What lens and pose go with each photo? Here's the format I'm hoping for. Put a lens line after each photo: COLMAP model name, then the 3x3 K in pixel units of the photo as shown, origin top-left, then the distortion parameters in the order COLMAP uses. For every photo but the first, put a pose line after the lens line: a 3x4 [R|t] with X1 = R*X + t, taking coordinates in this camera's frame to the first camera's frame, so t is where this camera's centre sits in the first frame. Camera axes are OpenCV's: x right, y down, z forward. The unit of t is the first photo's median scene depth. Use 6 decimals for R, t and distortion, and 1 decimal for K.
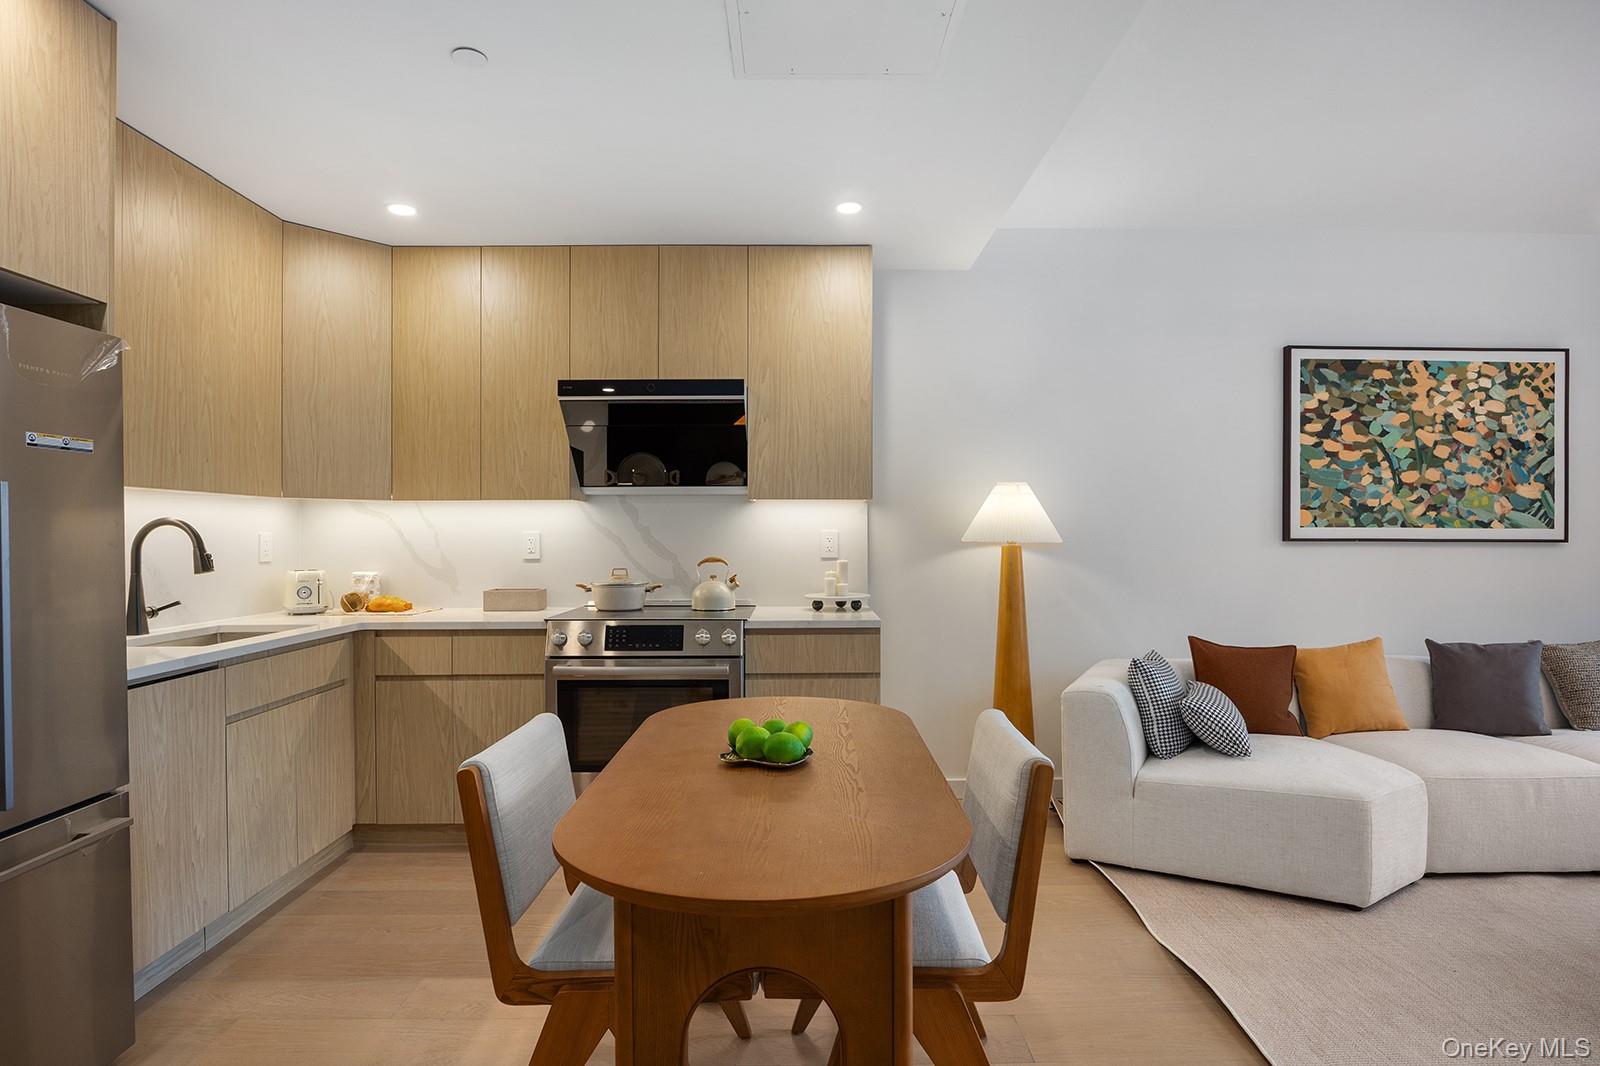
lens RADIAL K [[809.7, 0, 800.0], [0, 809.7, 533.0], [0, 0, 1]] dist [-0.007986, -0.001519]
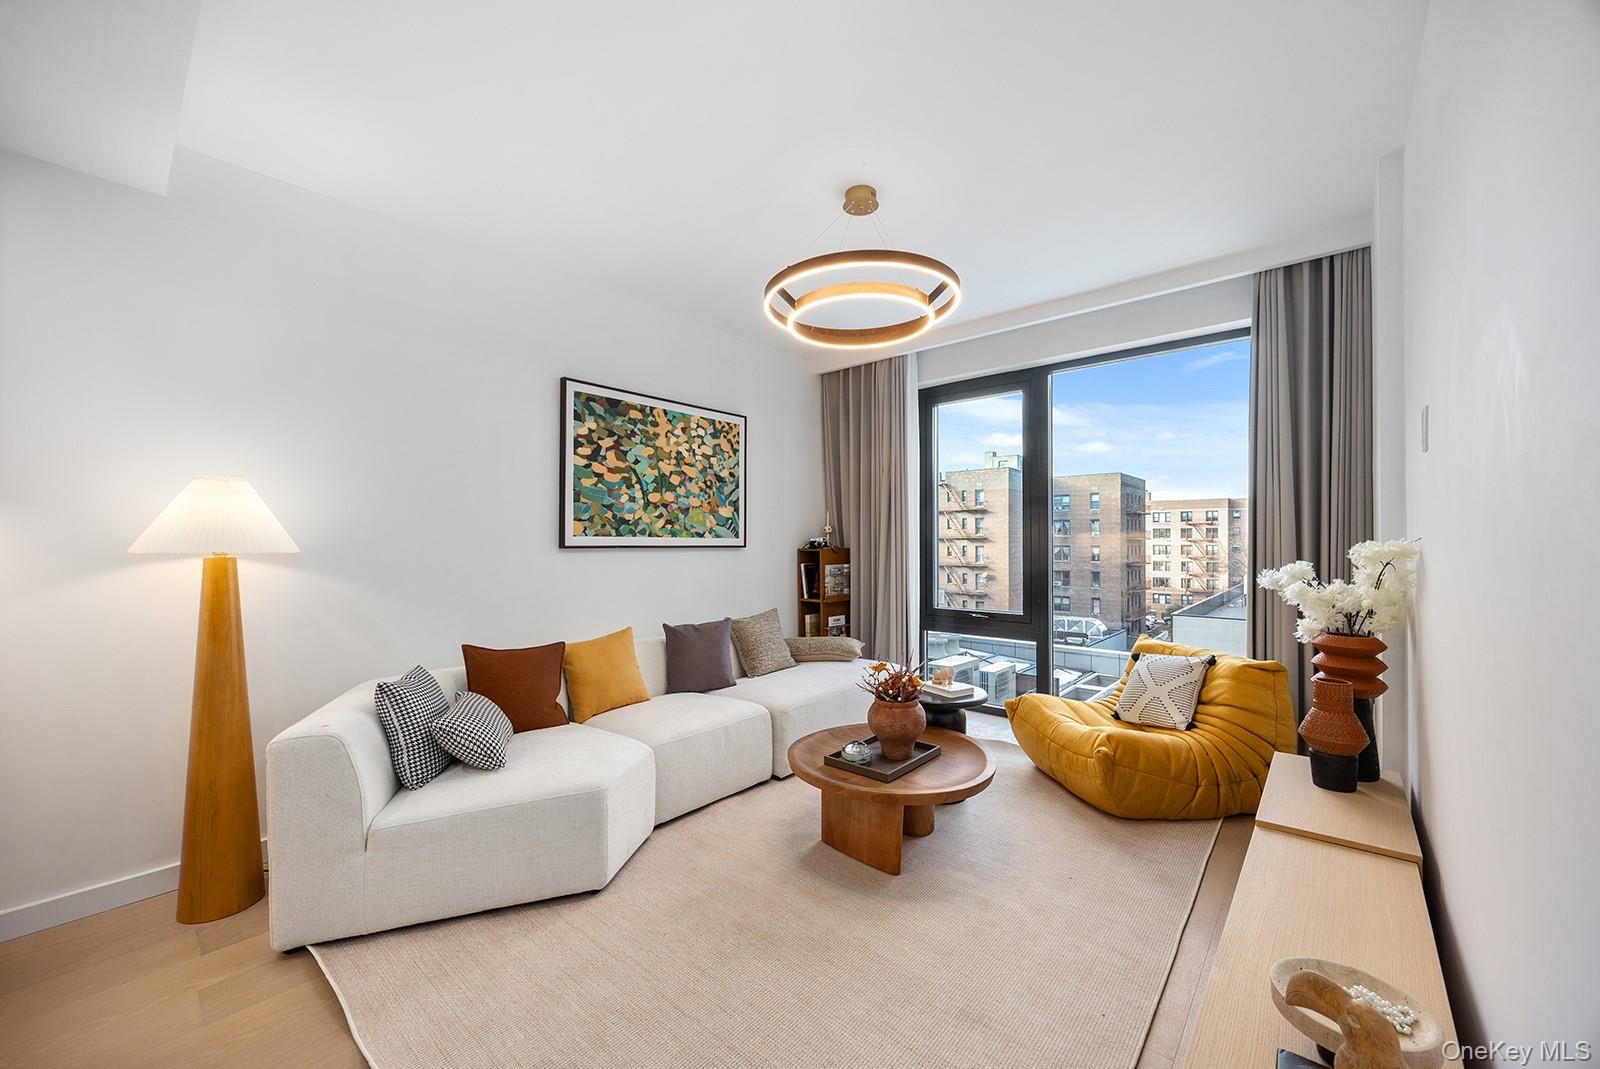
lens RADIAL K [[619.2, 0, 800.0], [0, 619.2, 534.5], [0, 0, 1]] dist [-0.001440, -0.000154]
pose [[0.666232, 0.009313, 0.745686, 0.176895], [0.000404, 0.999917, -0.012849, 0.001966], [-0.745744, 0.008861, 0.666173, 0.170245]]
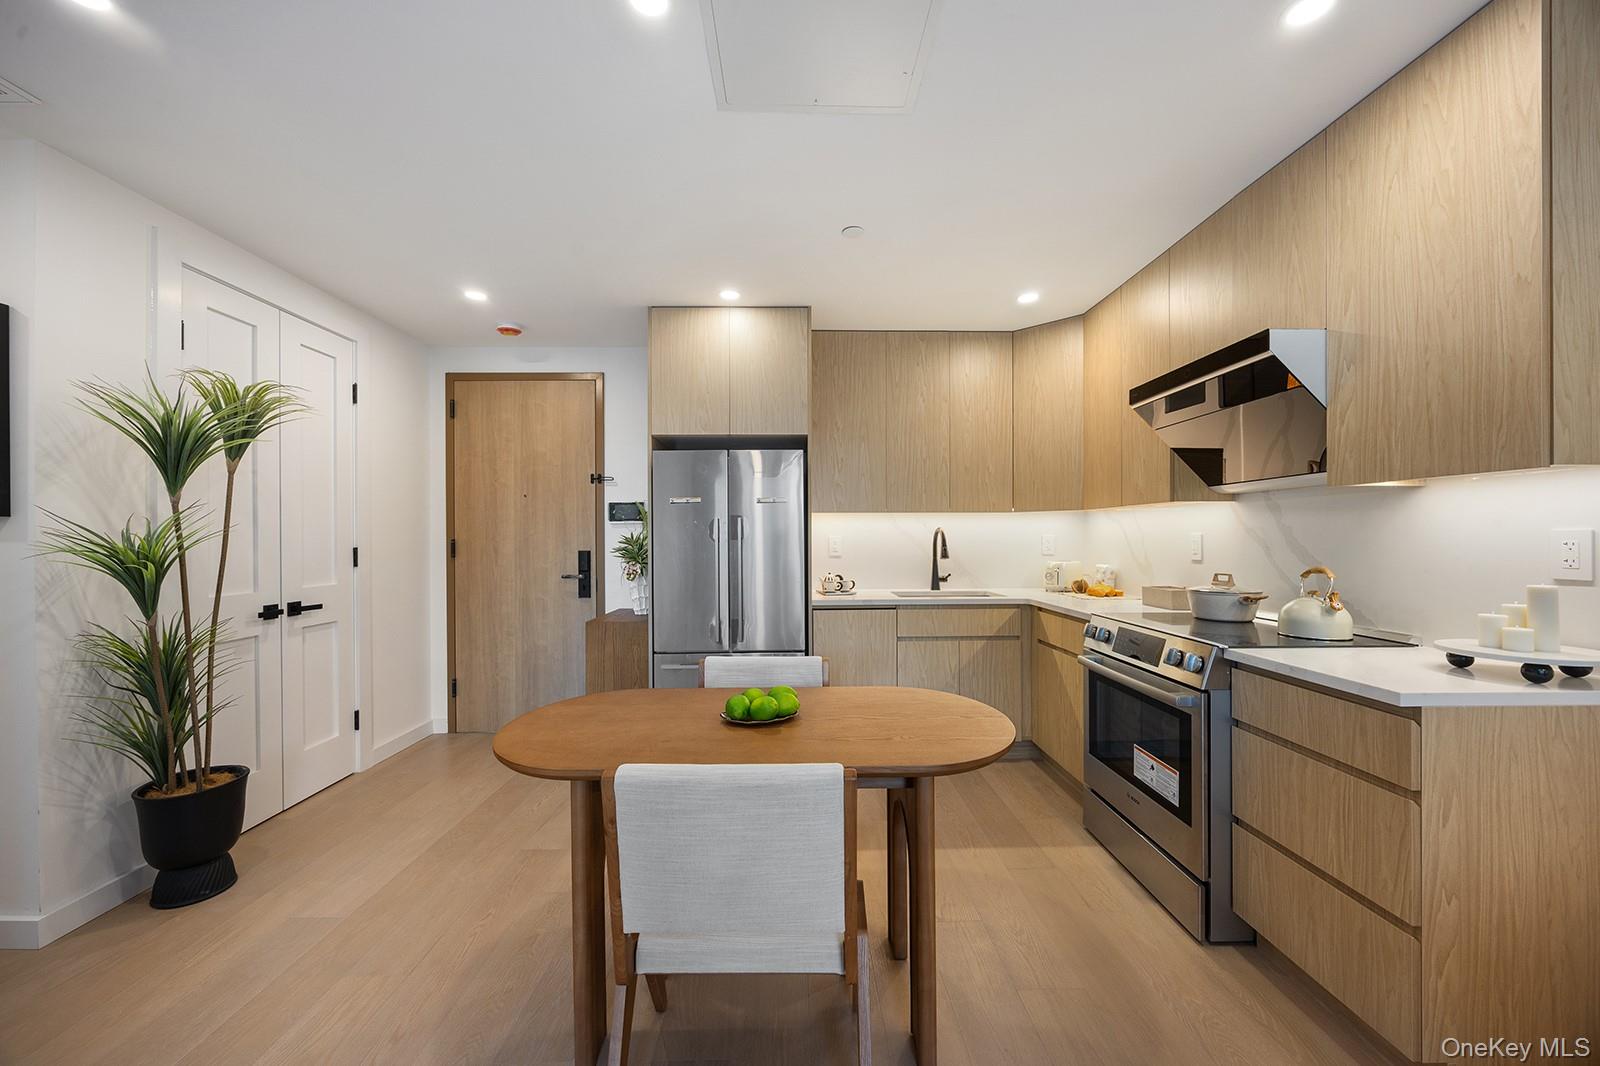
lens RADIAL K [[600.6, 0, 853.9], [0, 600.6, 537.7], [0, 0, 1]] dist [-0.000134, -0.000074]
pose [[0.077523, 0.003264, -0.996985, 0.390703], [-0.000757, 0.999995, 0.003215, 0.001079], [0.996990, 0.000505, 0.077525, 0.497049]]
